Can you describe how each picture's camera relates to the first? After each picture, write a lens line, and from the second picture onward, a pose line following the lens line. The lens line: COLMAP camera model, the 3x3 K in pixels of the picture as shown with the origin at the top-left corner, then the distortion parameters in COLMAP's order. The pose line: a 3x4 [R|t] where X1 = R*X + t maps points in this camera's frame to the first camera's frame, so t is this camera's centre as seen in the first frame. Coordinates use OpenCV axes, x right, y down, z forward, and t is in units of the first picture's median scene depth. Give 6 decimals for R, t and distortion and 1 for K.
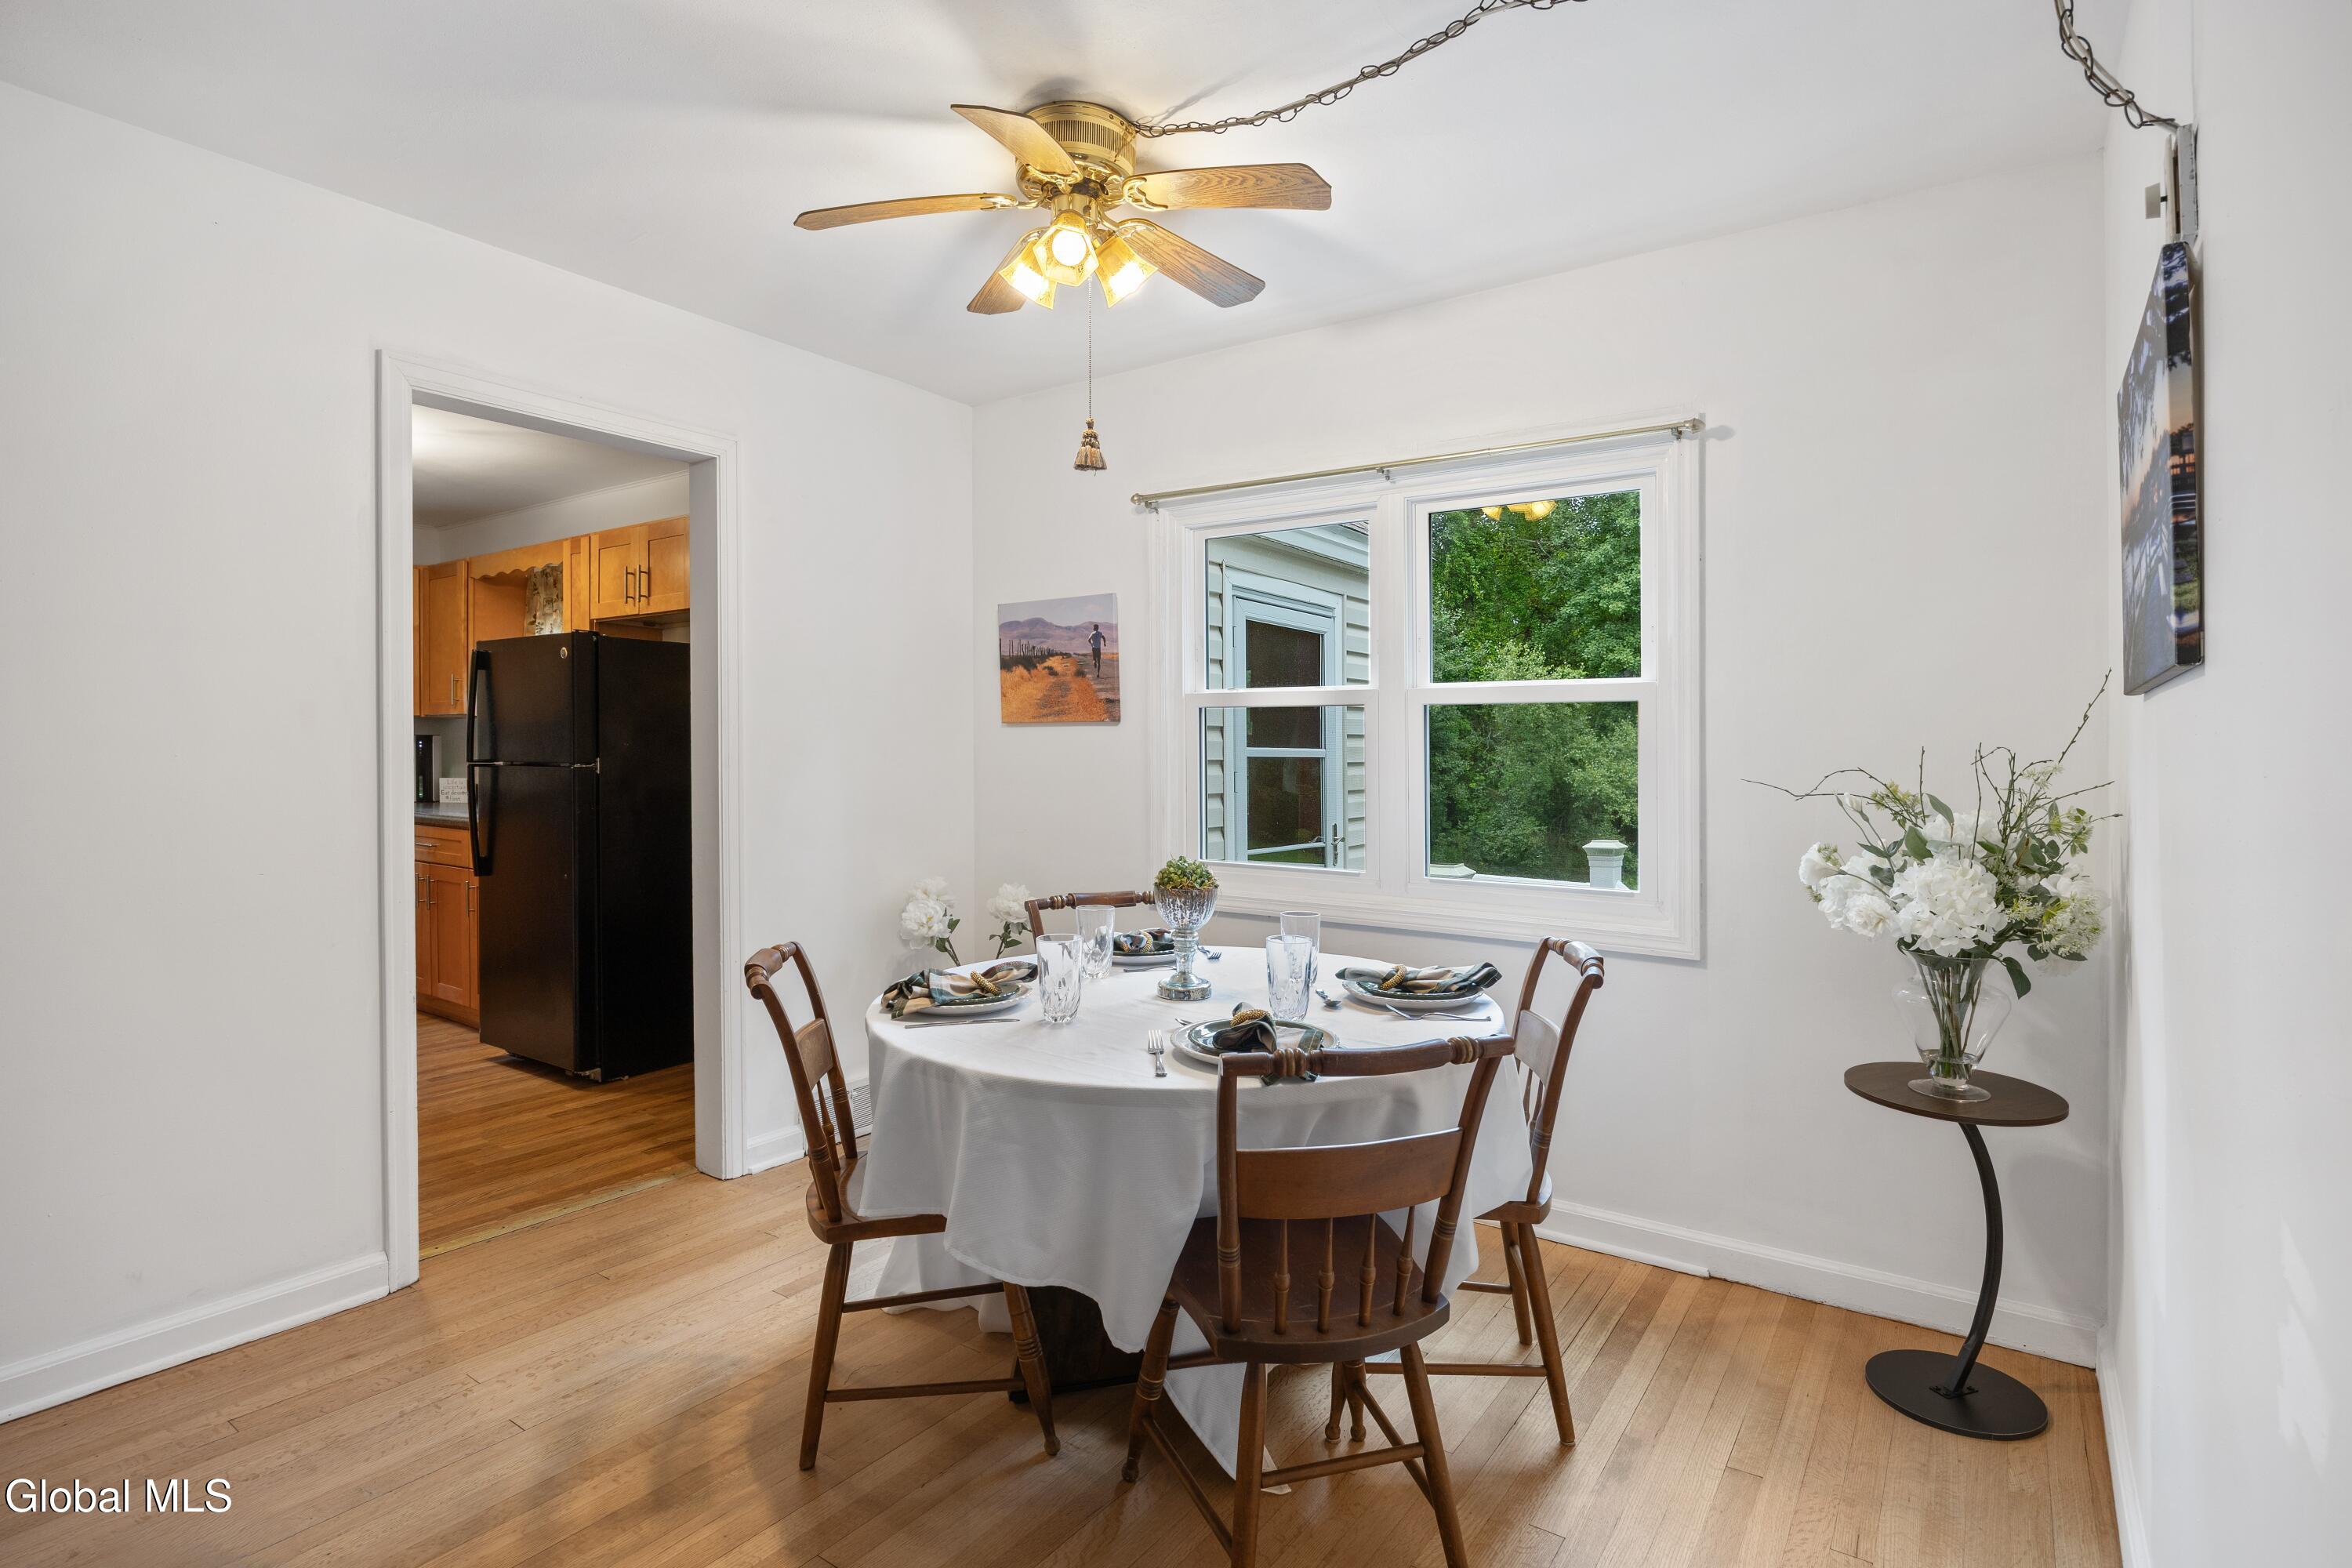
lens RADIAL K [[1171.2, 0, 1176.0], [0, 1171.2, 784.0], [0, 0, 1]] dist [0.000271, 0.000035]
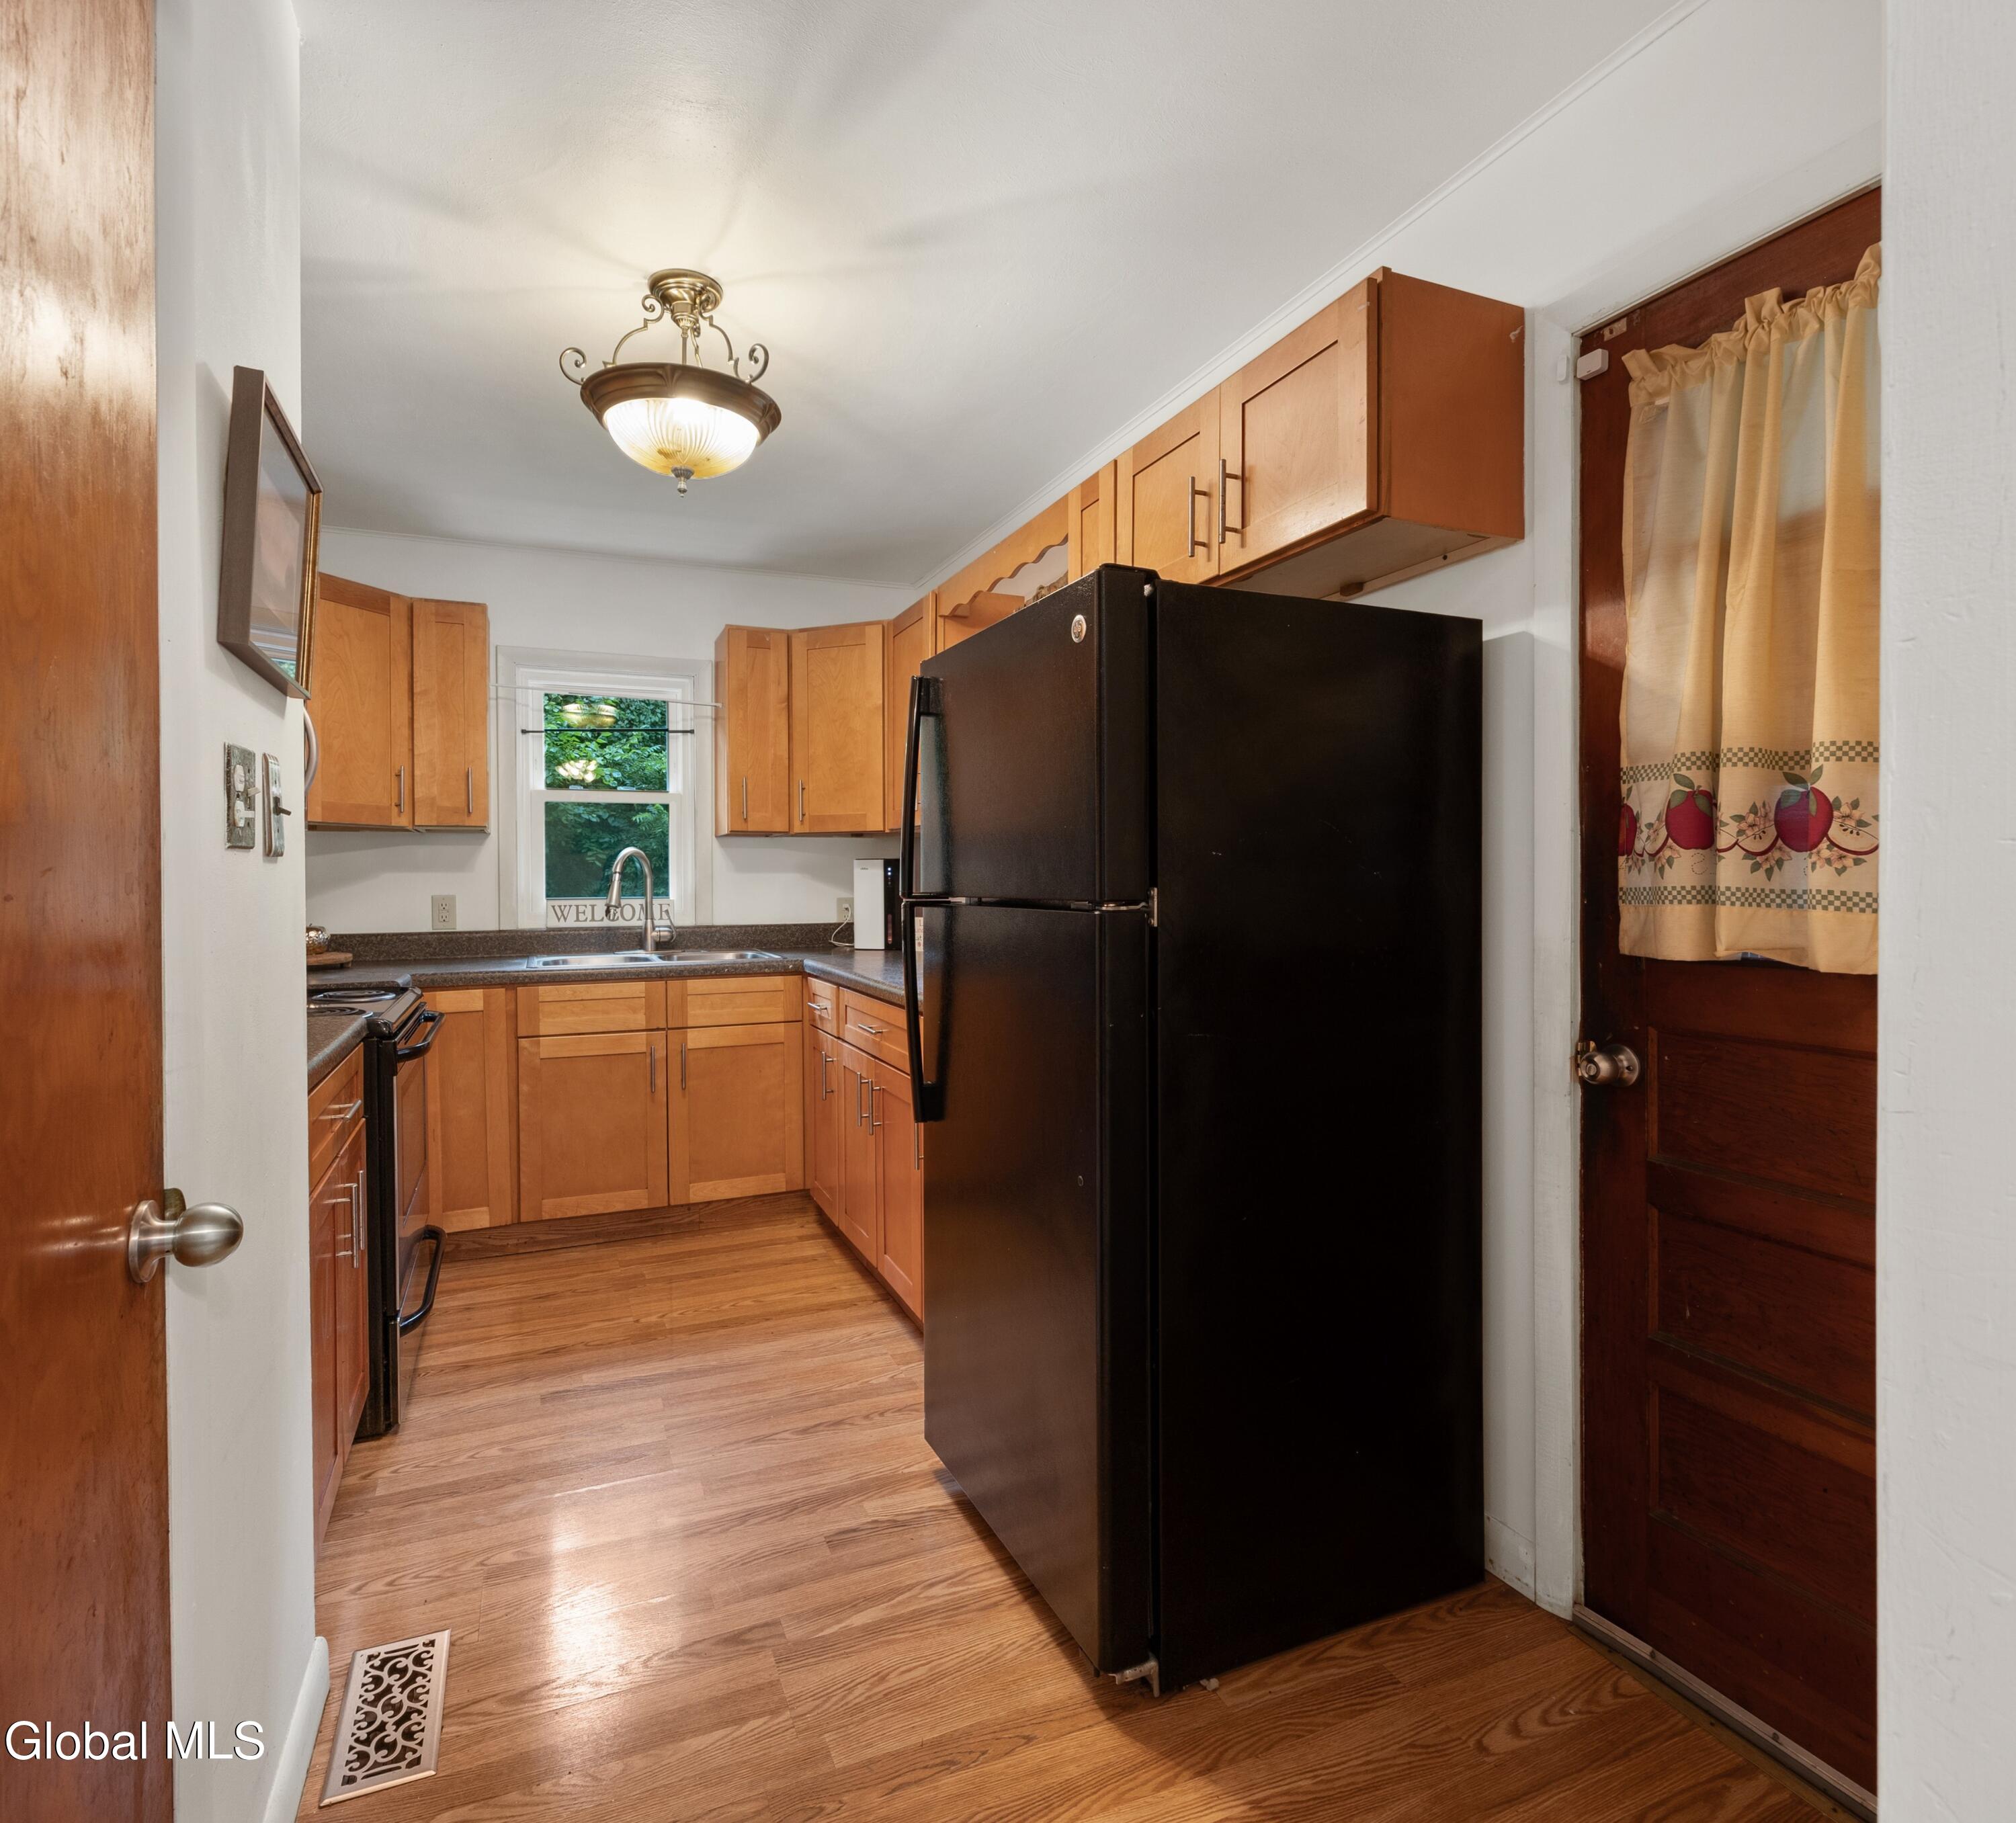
lens RADIAL K [[1224.1, 0, 1008.0], [0, 1224.1, 911.5], [0, 0, 1]] dist [-0.004350, -0.000941]
pose [[0.865289, 0.004355, -0.501254, -0.292993], [-0.004220, 0.999990, 0.001404, -0.012999], [0.501255, 0.000901, 0.865299, 0.550082]]
